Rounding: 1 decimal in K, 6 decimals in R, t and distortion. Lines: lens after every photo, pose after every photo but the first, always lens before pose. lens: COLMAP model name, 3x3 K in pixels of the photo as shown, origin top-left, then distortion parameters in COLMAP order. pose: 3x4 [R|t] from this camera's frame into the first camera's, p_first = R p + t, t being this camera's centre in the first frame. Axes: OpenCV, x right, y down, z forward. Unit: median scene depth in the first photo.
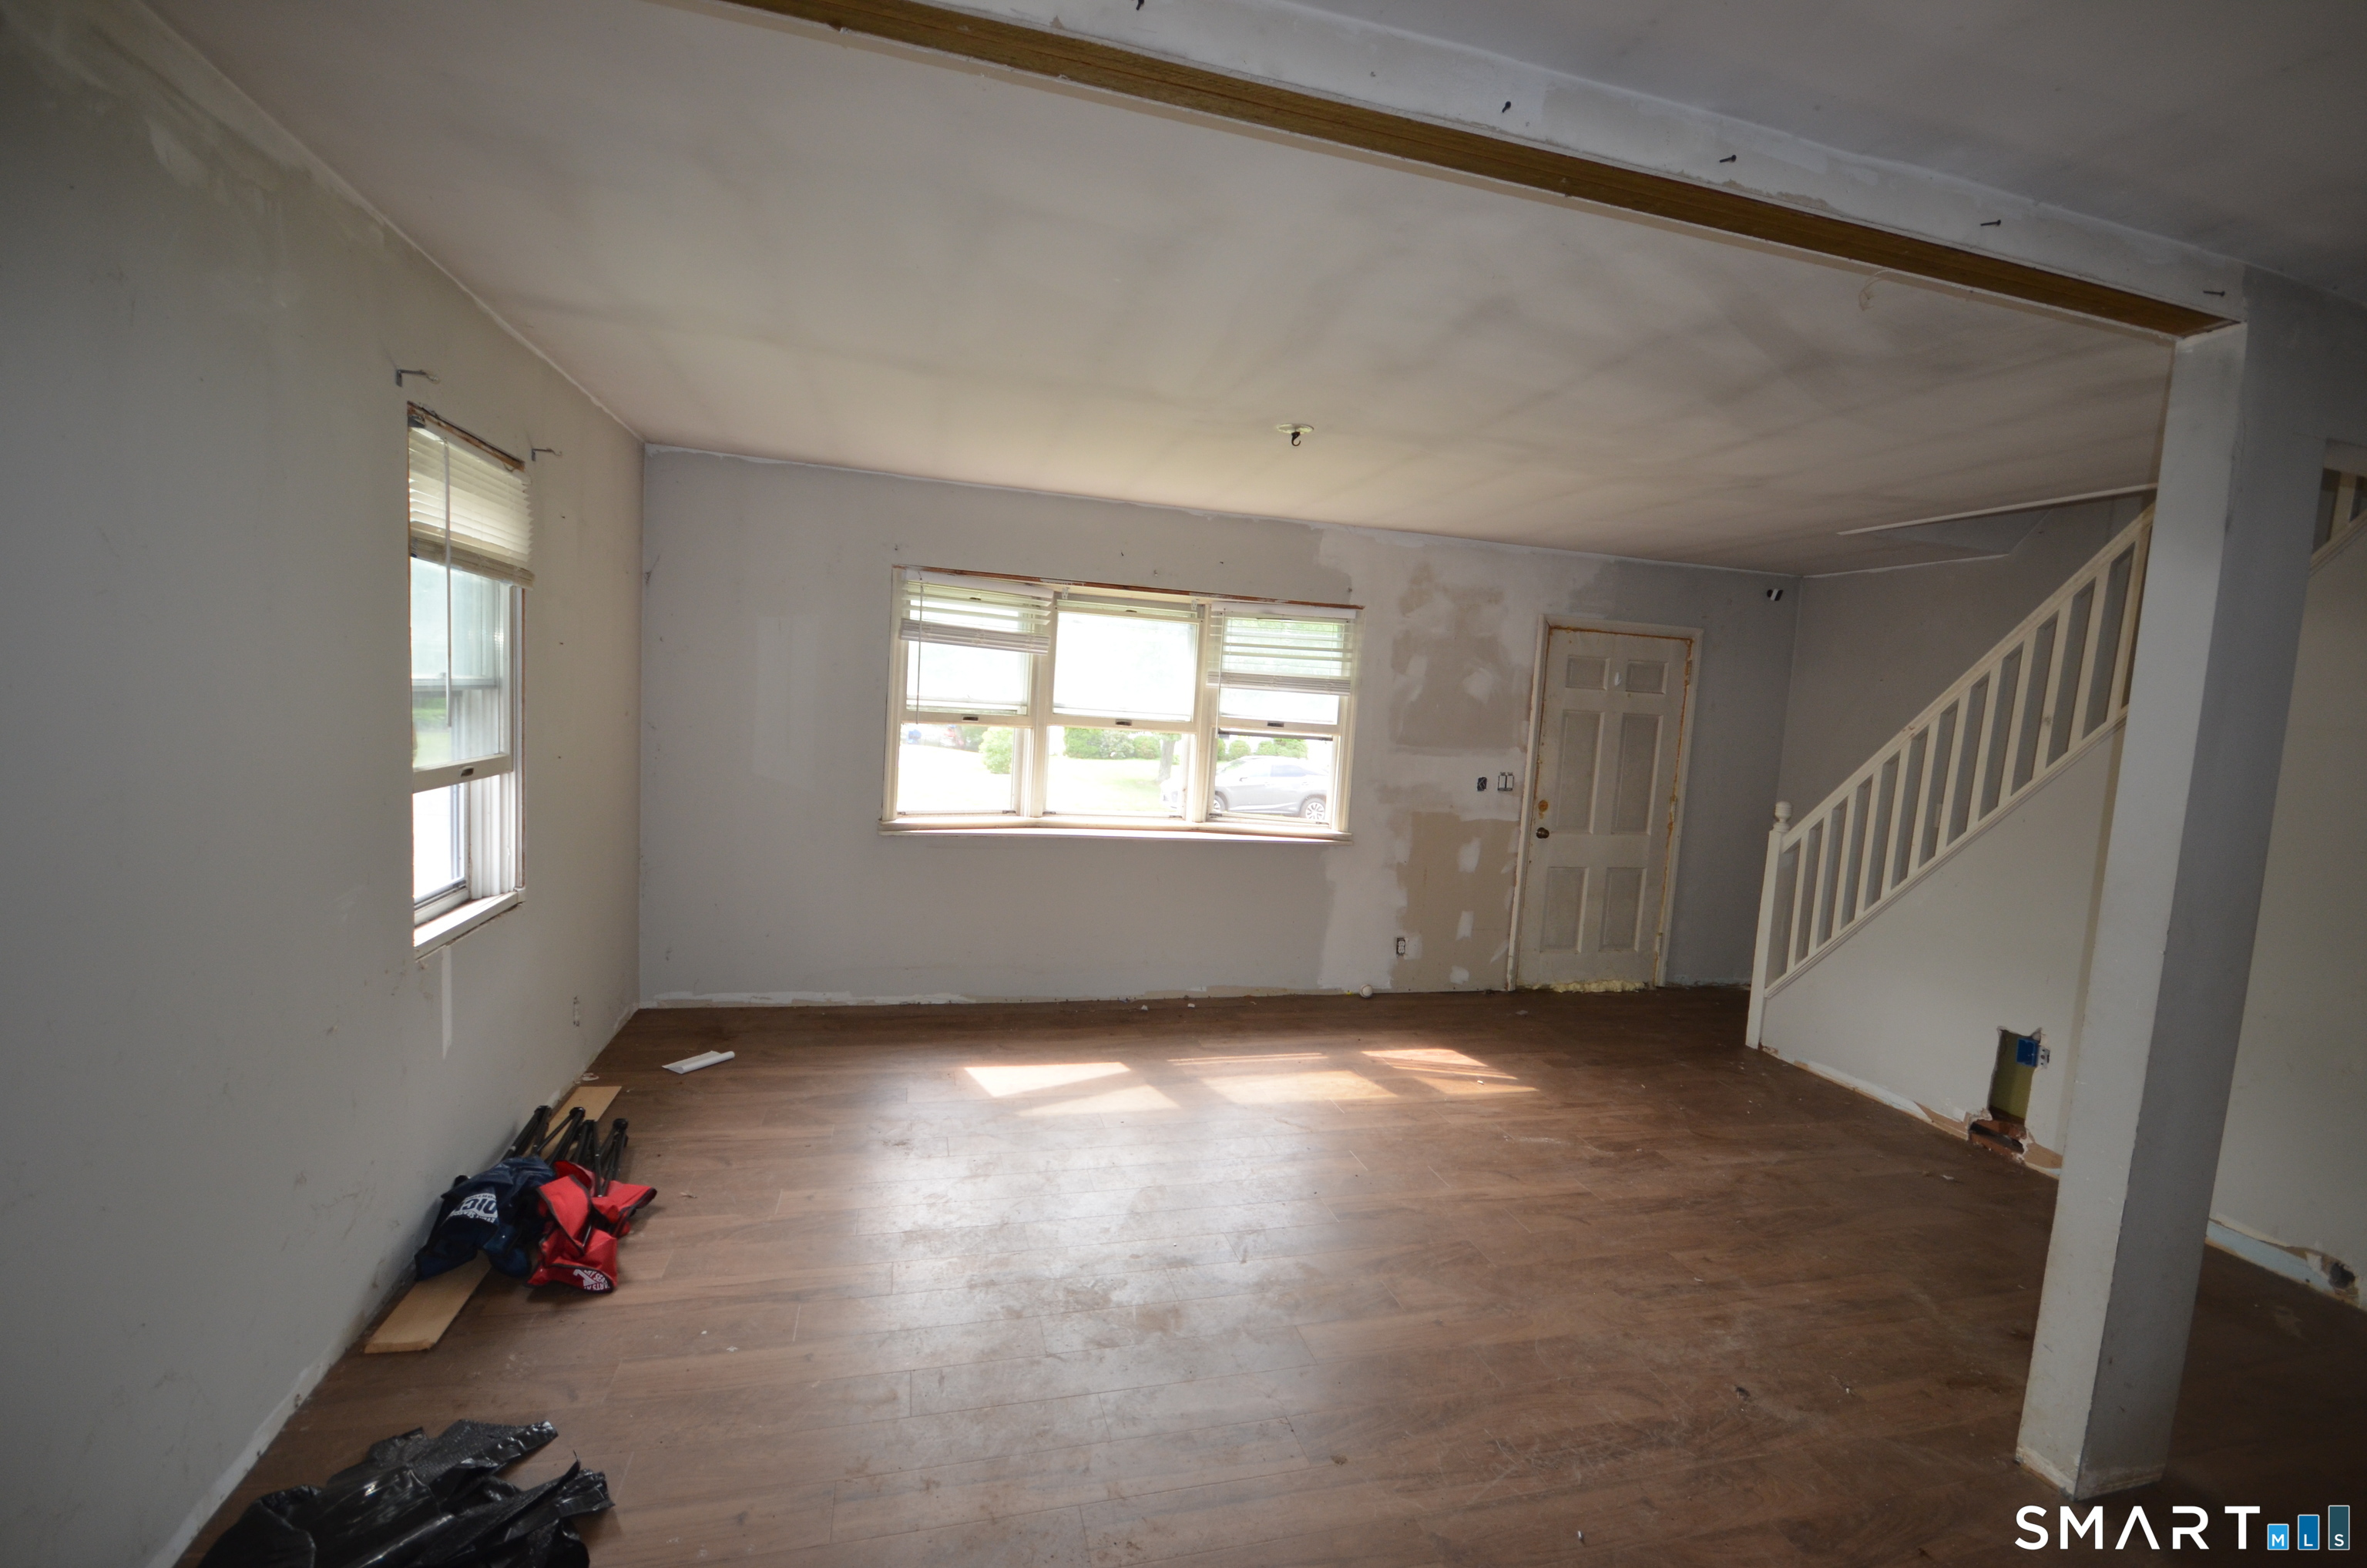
lens RADIAL K [[1025.7, 0, 1204.0], [0, 1025.7, 794.4], [0, 0, 1]] dist [-0.011367, -0.000394]
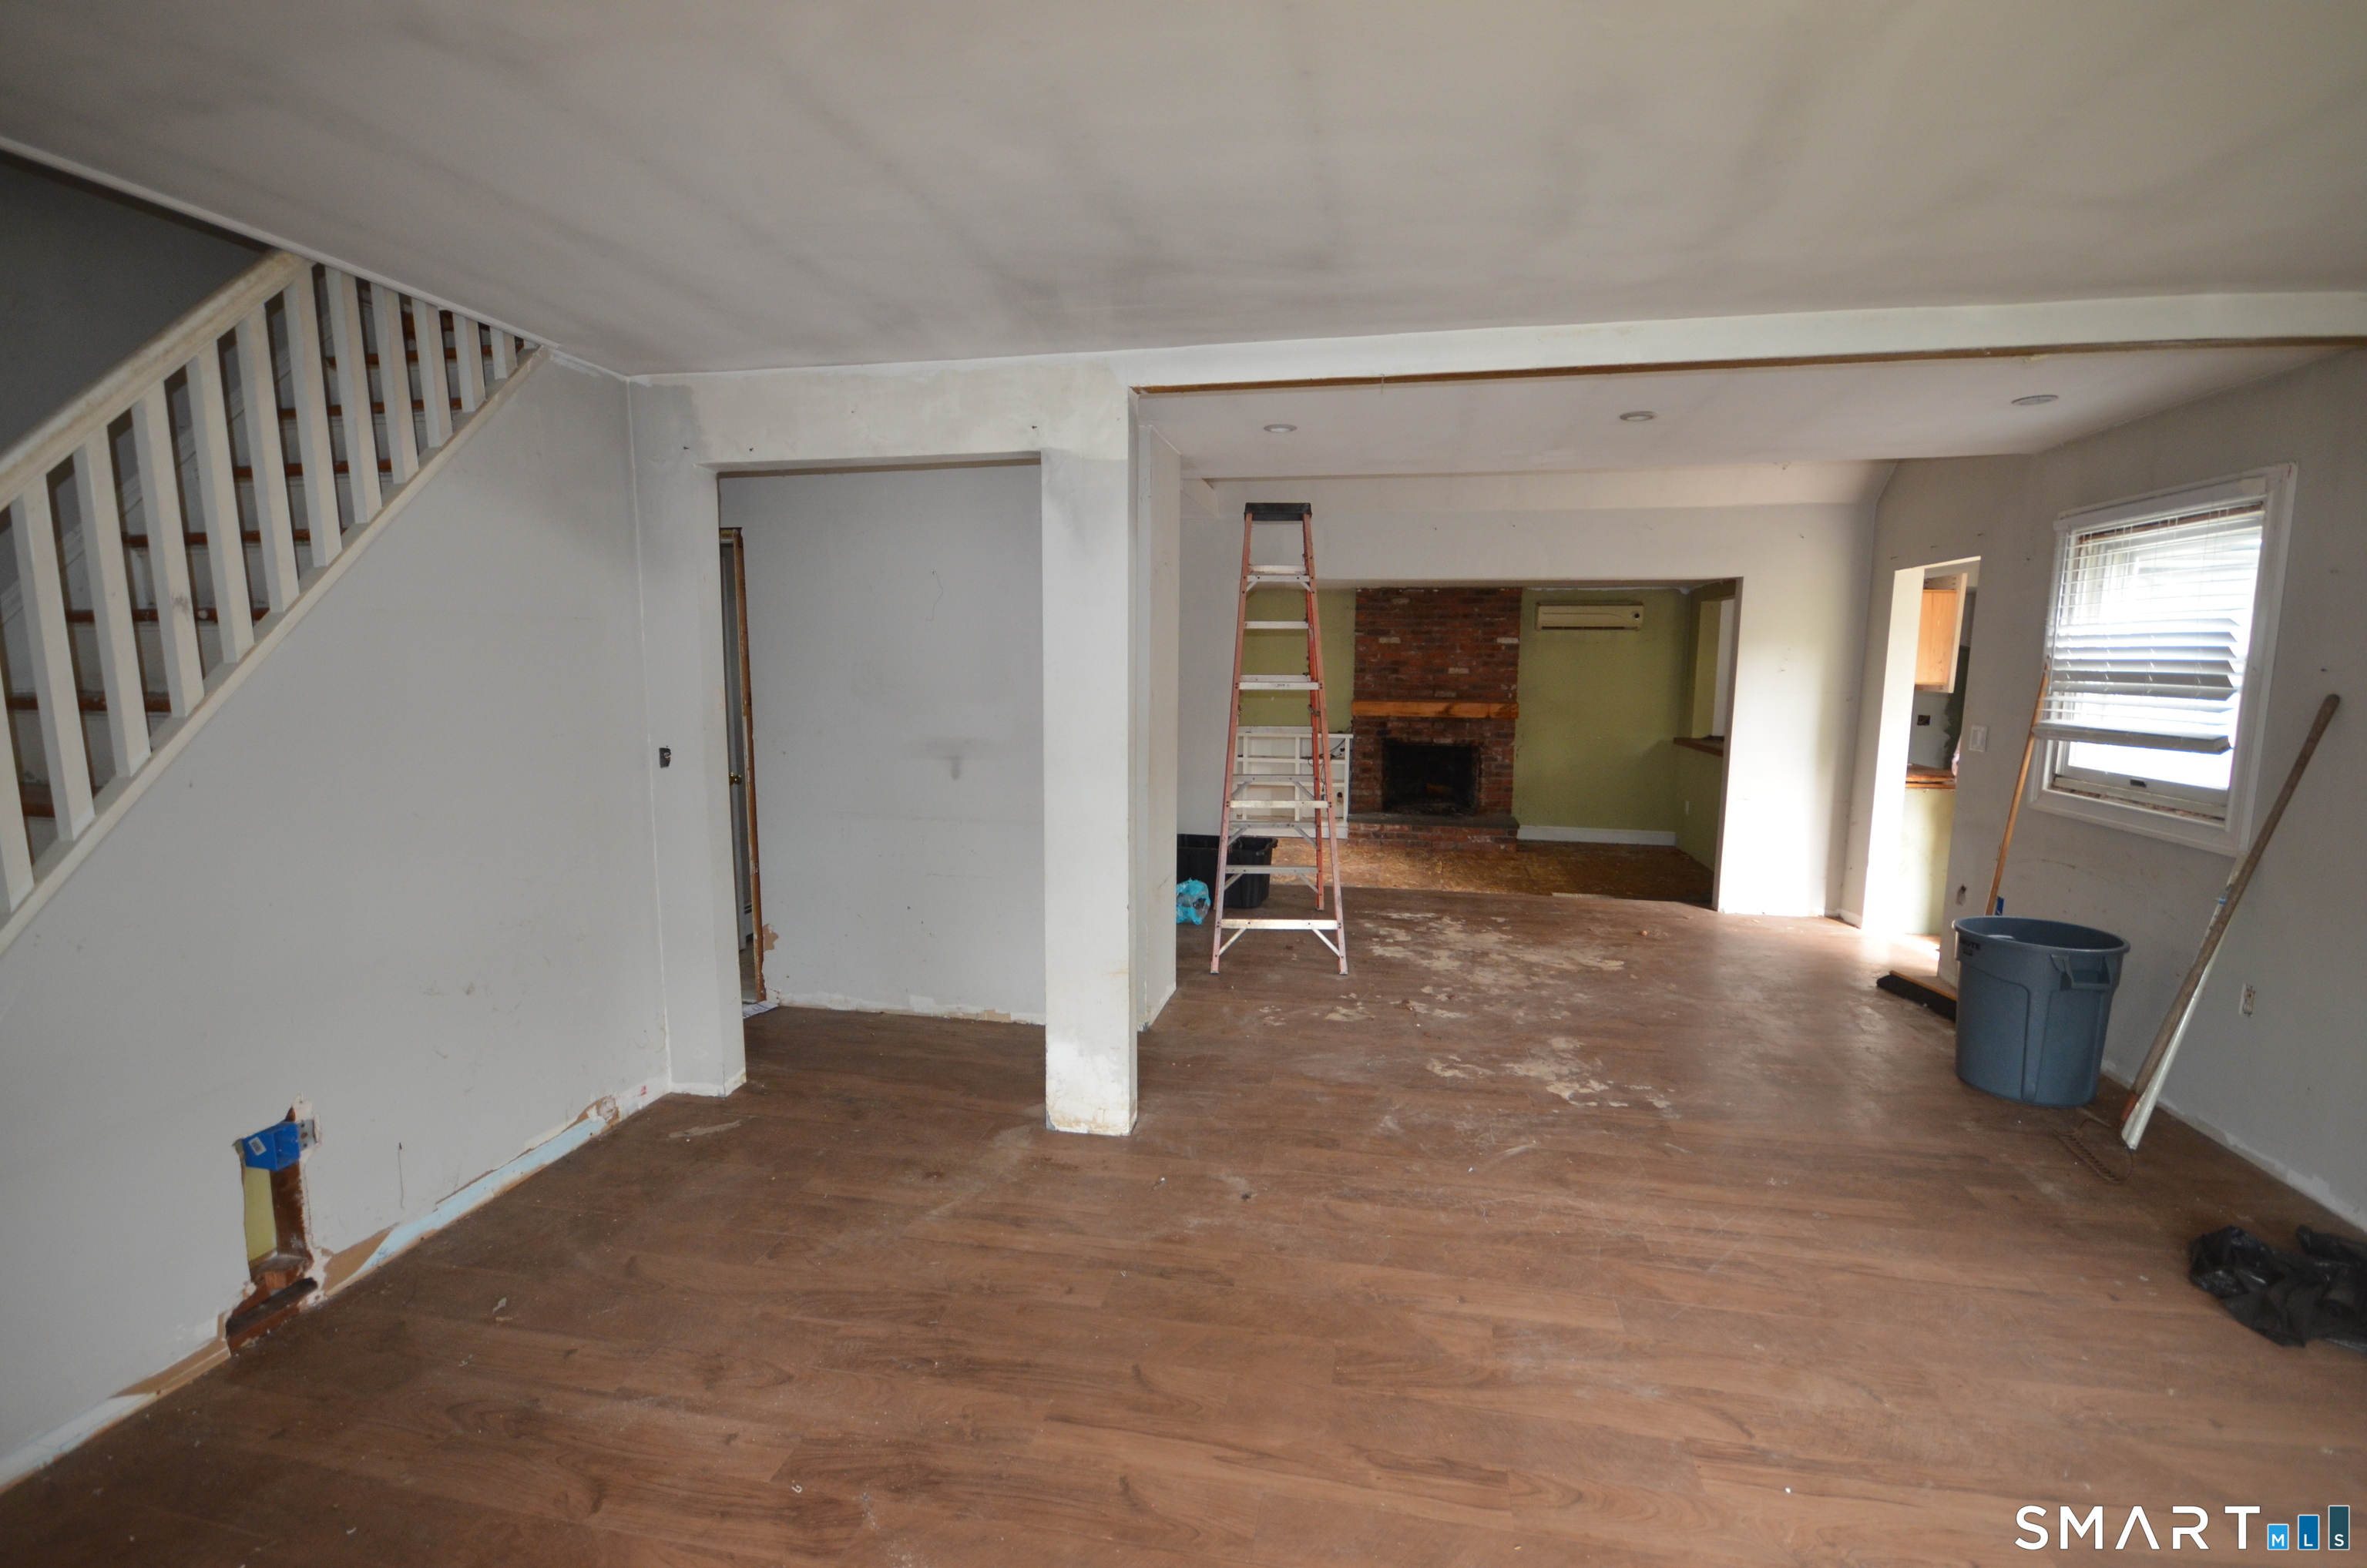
lens RADIAL K [[1025.7, 0, 1204.0], [0, 1025.7, 794.4], [0, 0, 1]] dist [-0.011367, -0.000394]
pose [[-0.896432, -0.122689, 0.425861, 0.067278], [-0.019611, 0.970957, 0.238449, -0.119202], [-0.442747, 0.205402, -0.872803, 1.294405]]
